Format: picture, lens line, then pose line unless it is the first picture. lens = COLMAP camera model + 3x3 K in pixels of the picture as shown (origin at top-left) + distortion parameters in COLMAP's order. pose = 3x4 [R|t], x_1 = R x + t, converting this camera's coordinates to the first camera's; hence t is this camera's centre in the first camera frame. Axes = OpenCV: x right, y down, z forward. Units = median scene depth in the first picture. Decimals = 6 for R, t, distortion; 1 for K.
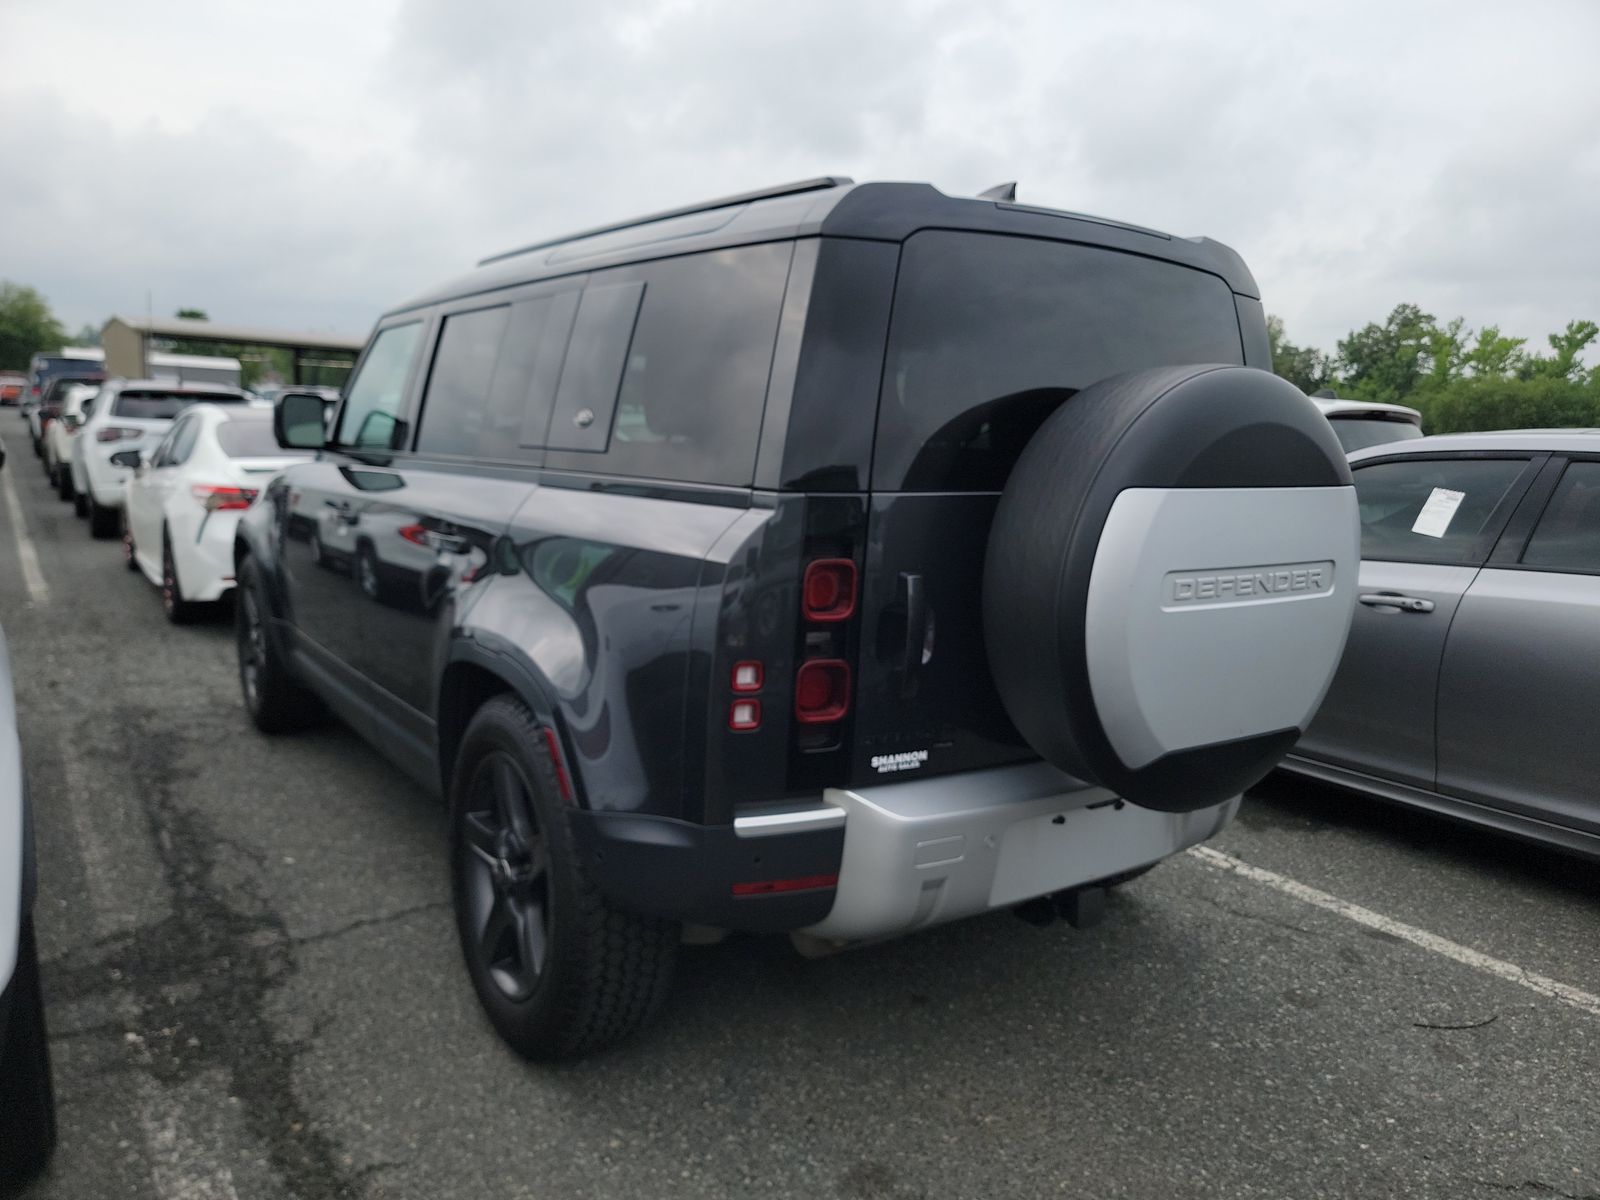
lens RADIAL K [[1134.3, 0, 806.0], [0, 1134.3, 600.7], [0, 0, 1]] dist [0.058680, -0.051553]
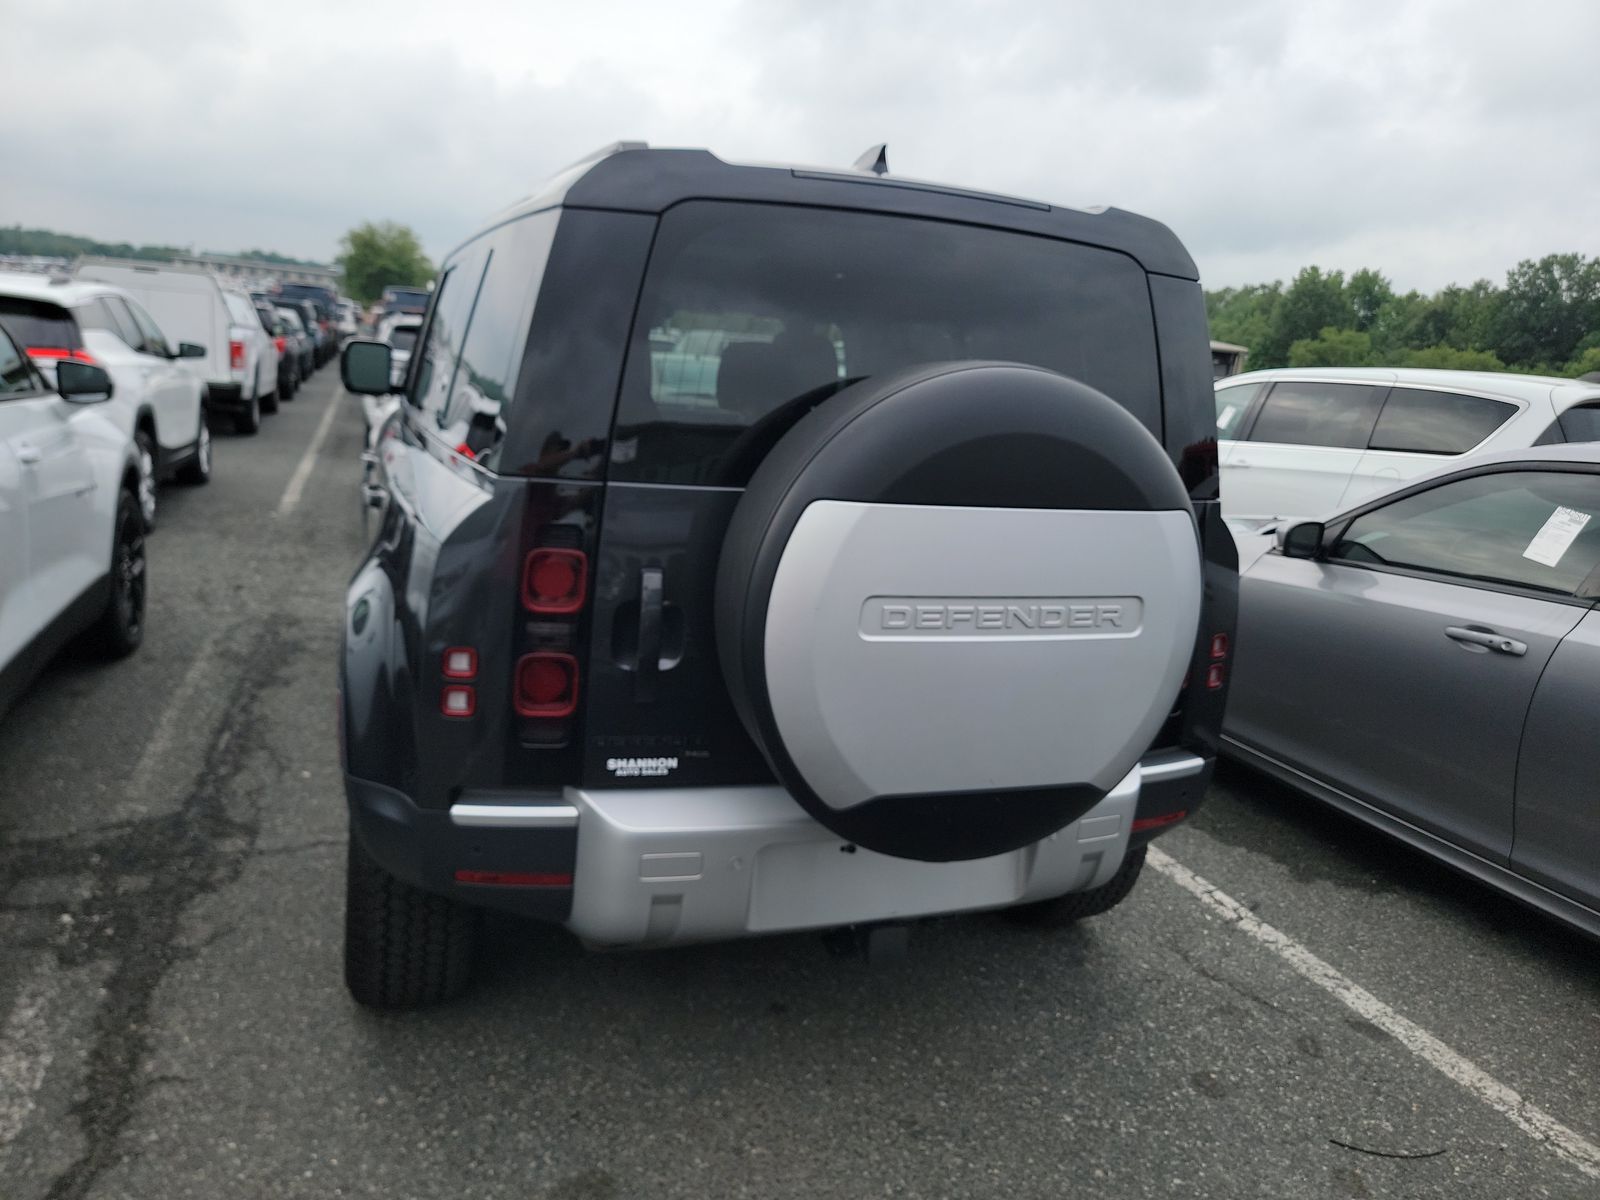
lens RADIAL K [[1134.3, 0, 797.8], [0, 1134.3, 588.0], [0, 0, 1]] dist [0.058680, -0.051553]
pose [[0.966580, 0.089745, -0.240143, 0.369632], [-0.081836, 0.995730, 0.042726, -0.050587], [0.242952, -0.021645, 0.969797, 0.101643]]
